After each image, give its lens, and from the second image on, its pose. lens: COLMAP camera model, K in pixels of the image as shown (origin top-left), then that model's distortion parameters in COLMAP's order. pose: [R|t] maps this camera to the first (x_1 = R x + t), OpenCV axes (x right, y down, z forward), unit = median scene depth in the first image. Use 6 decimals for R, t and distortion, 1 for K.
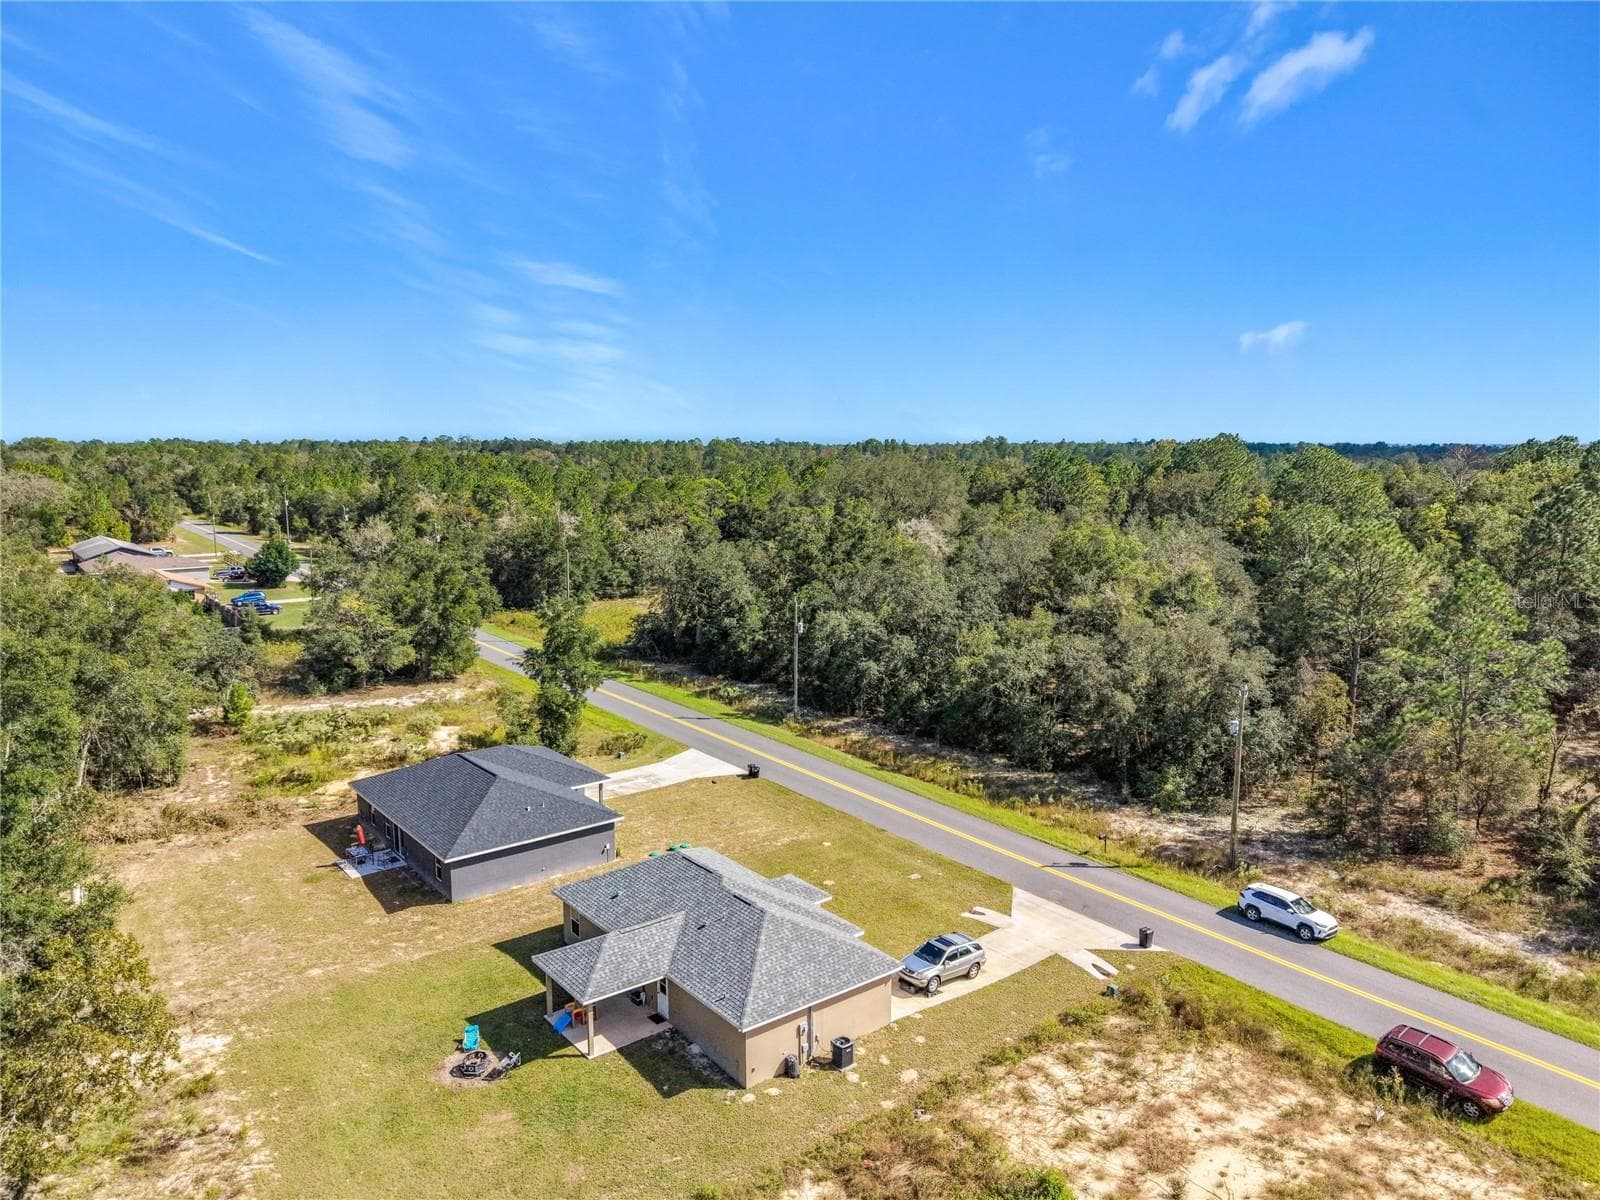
lens RADIAL K [[1094.4, 0, 800.0], [0, 1094.4, 595.1], [0, 0, 1]] dist [-0.001504, -0.004943]
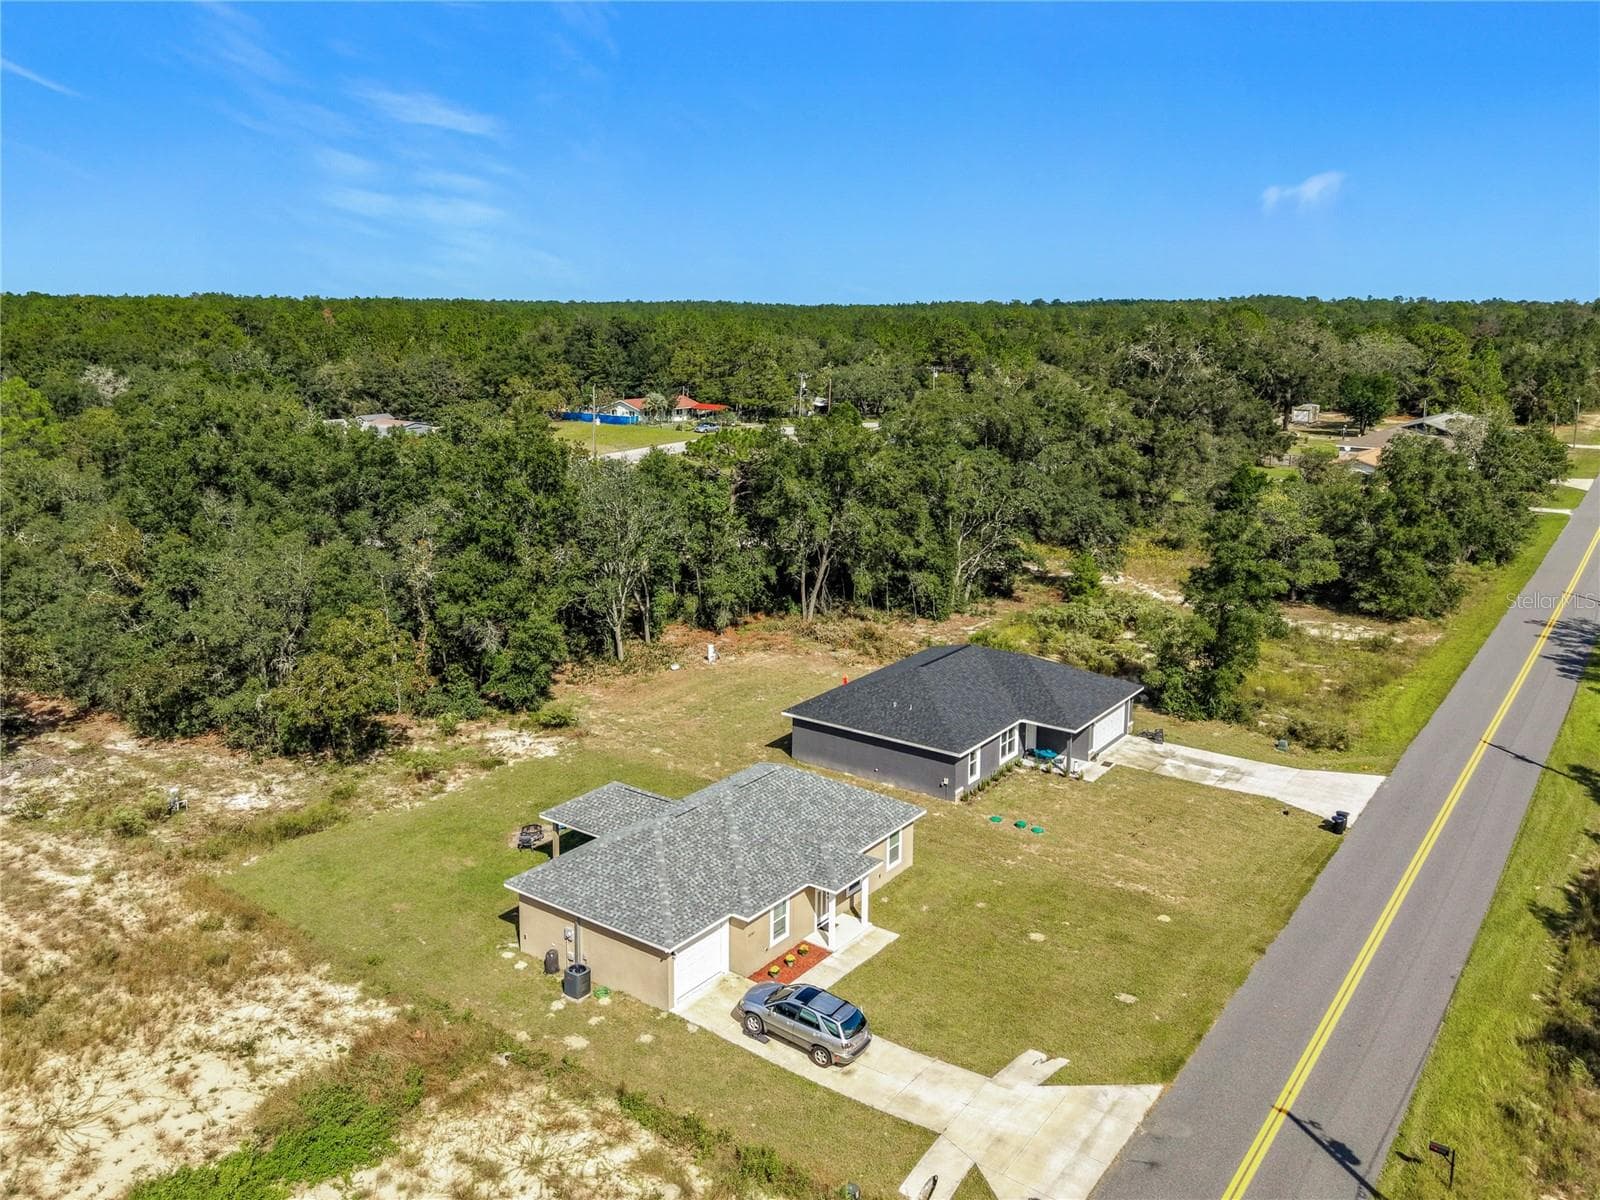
lens RADIAL K [[1307.7, 0, 741.3], [0, 1307.7, 599.5], [0, 0, 1]] dist [-0.005227, -0.019341]
pose [[0.250063, 0.221526, -0.942547, 0.903403], [-0.142445, 0.971299, 0.190493, -0.097500], [0.957694, 0.086626, 0.274441, 0.721148]]
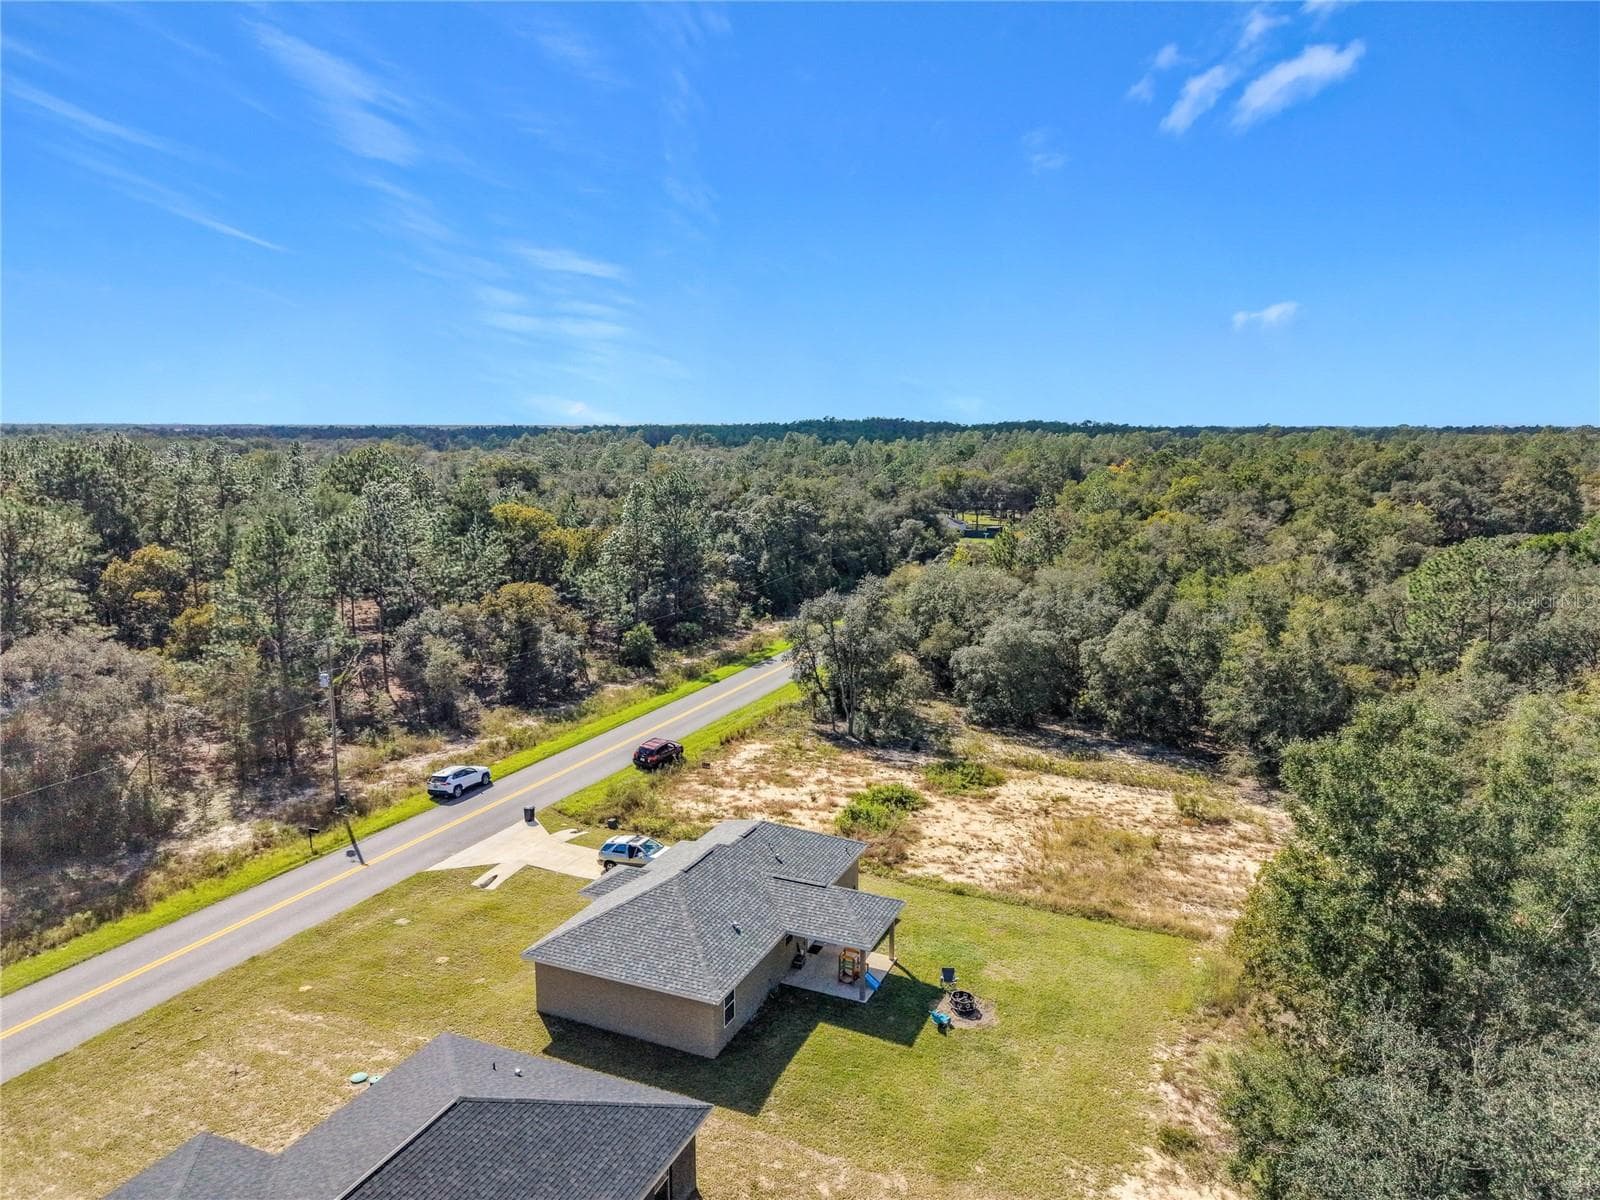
lens RADIAL K [[1073.8, 0, 798.6], [0, 1073.8, 594.4], [0, 0, 1]] dist [0.085530, -0.079707]
pose [[-0.470671, -0.137531, 0.871524, -0.957594], [0.125234, 0.967362, 0.220288, -0.177570], [-0.873376, 0.212827, -0.438086, 1.343227]]
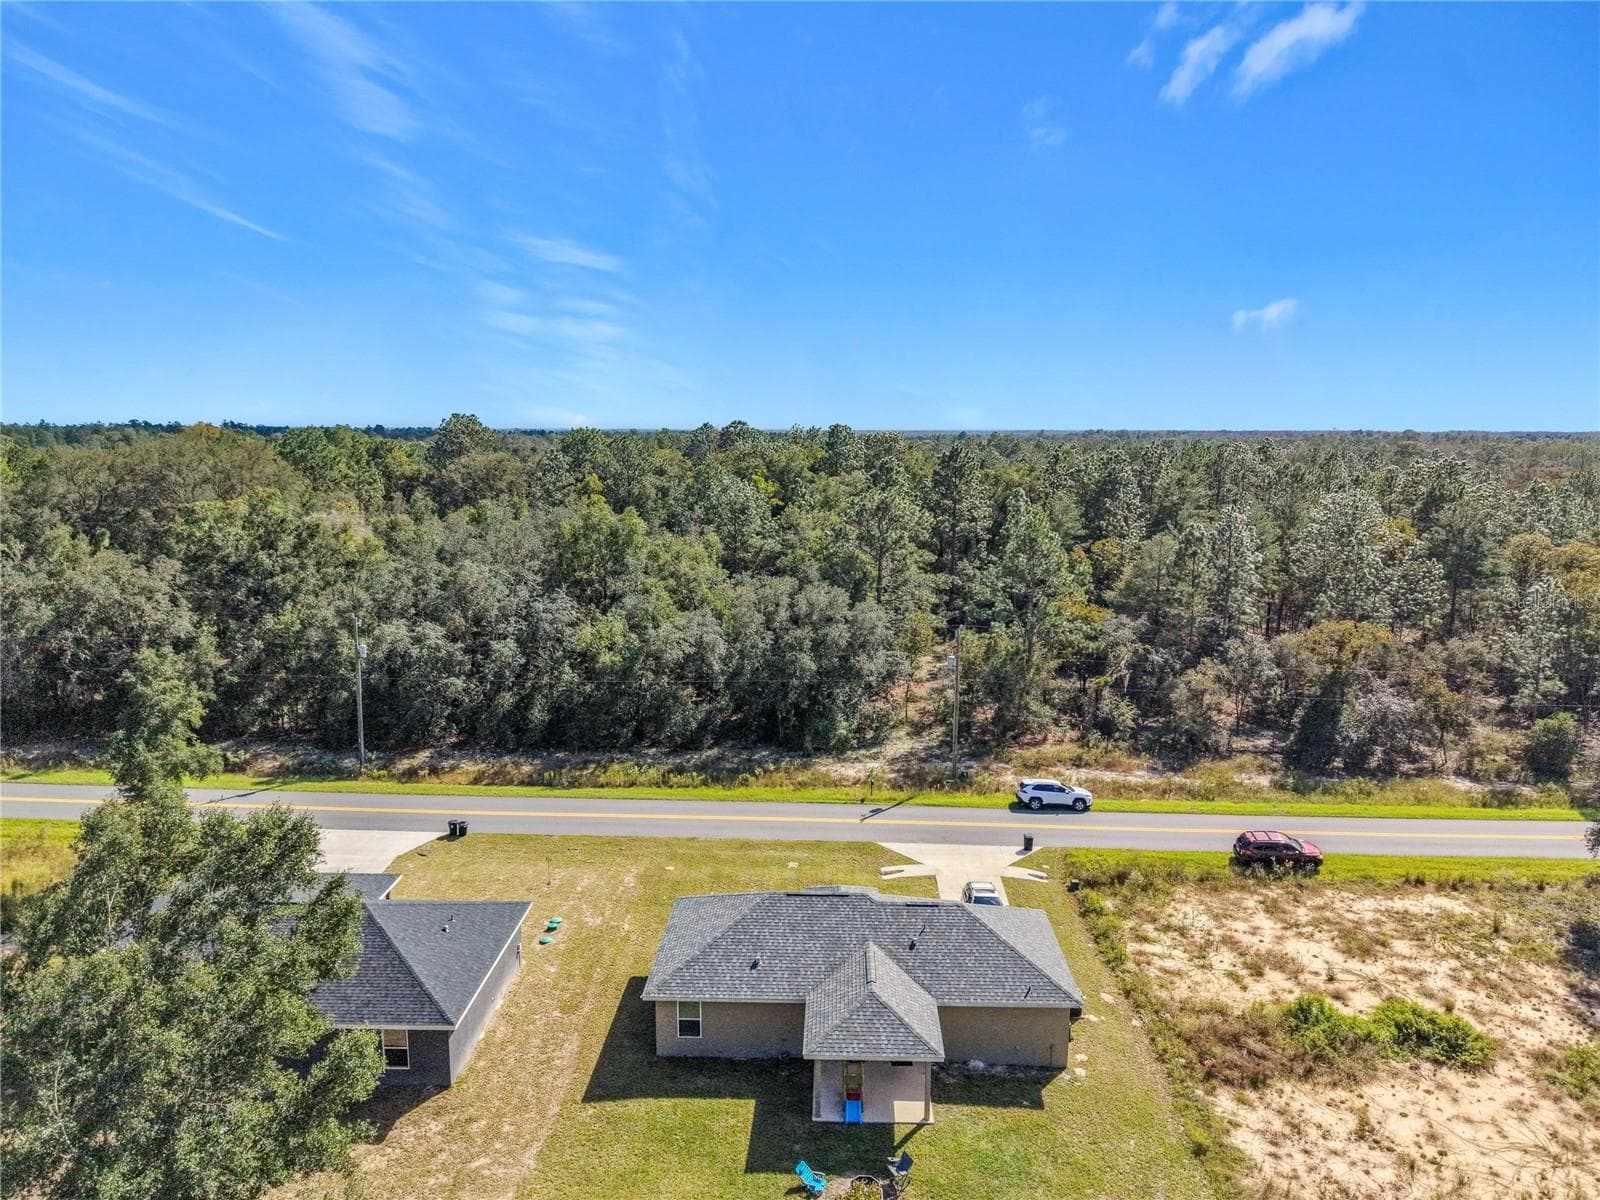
lens RADIAL K [[1128.7, 0, 800.7], [0, 1128.7, 606.6], [0, 0, 1]] dist [-0.006995, -0.009376]
pose [[0.638380, -0.115889, 0.760947, -0.791571], [0.101471, 0.992644, 0.066049, -0.041526], [-0.763004, 0.035050, 0.645443, 0.444284]]
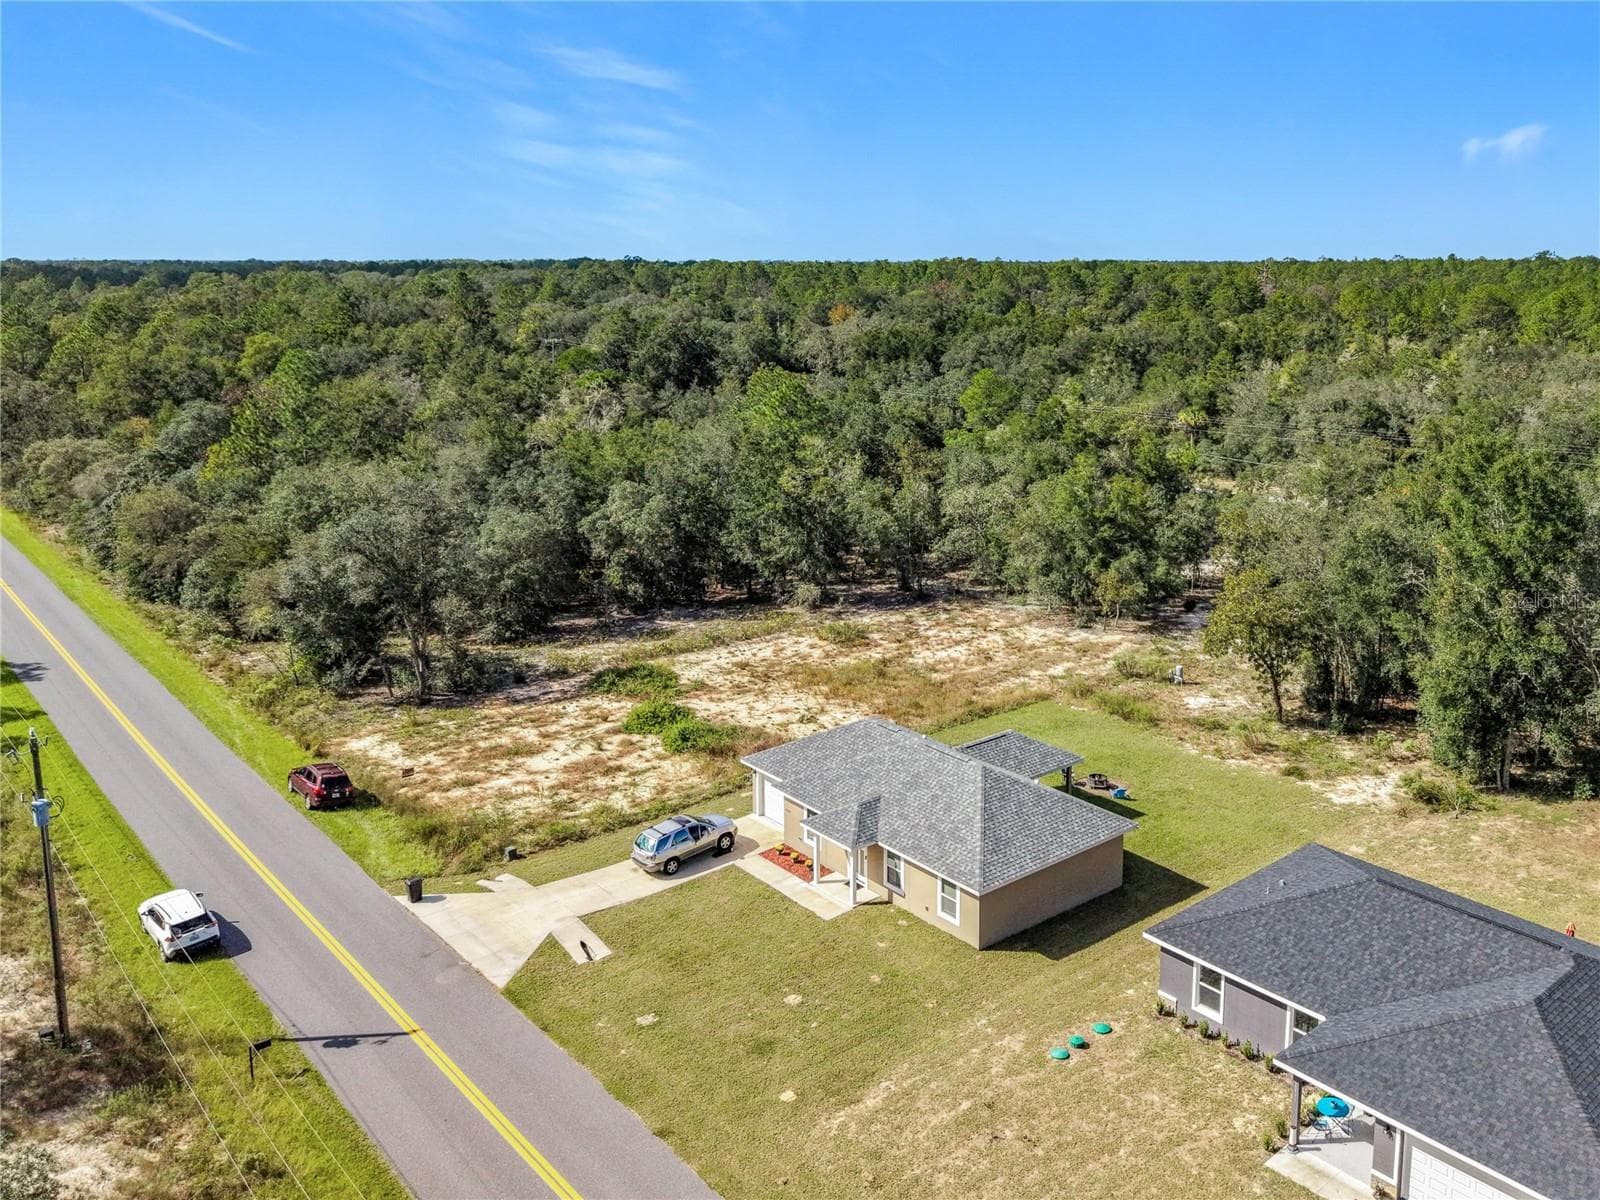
lens RADIAL K [[1263.1, 0, 889.3], [0, 1263.1, 746.3], [0, 0, 1]] dist [0.001739, -0.006411]
pose [[-0.999036, 0.017125, -0.040421, -0.002551], [-0.005030, 0.870055, 0.492929, -0.272571], [0.043610, 0.492657, -0.869130, 1.962044]]
